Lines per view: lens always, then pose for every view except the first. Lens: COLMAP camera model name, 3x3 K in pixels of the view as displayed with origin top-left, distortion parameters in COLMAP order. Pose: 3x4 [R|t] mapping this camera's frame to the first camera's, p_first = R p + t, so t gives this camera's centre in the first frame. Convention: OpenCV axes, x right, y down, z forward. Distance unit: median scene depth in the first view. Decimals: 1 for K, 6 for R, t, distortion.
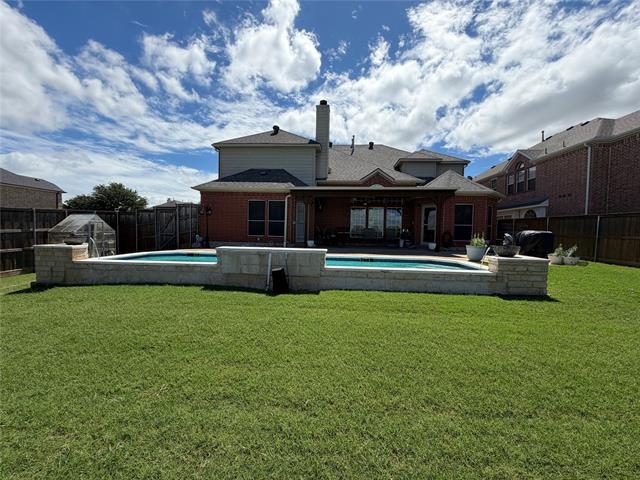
lens RADIAL K [[254.9, 0, 318.8], [0, 254.9, 241.0], [0, 0, 1]] dist [-0.000005, -0.000255]
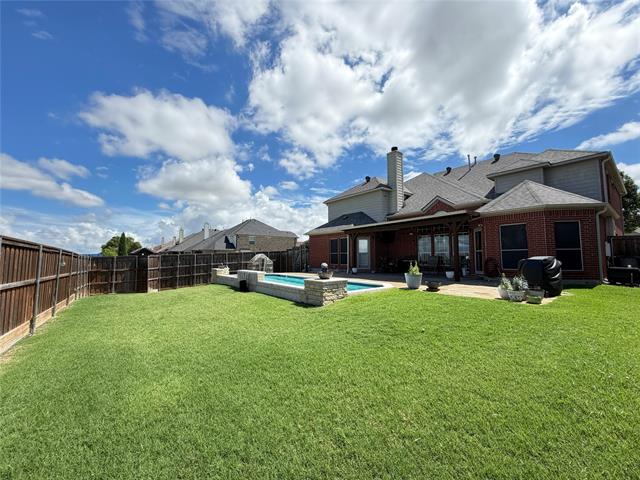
lens RADIAL K [[254.9, 0, 318.8], [0, 254.9, 241.0], [0, 0, 1]] dist [-0.000005, -0.000255]
pose [[0.685994, -0.072206, -0.724015, 0.632458], [-0.011942, 0.993812, -0.110427, 0.005200], [0.727509, 0.084399, 0.680888, 0.000353]]
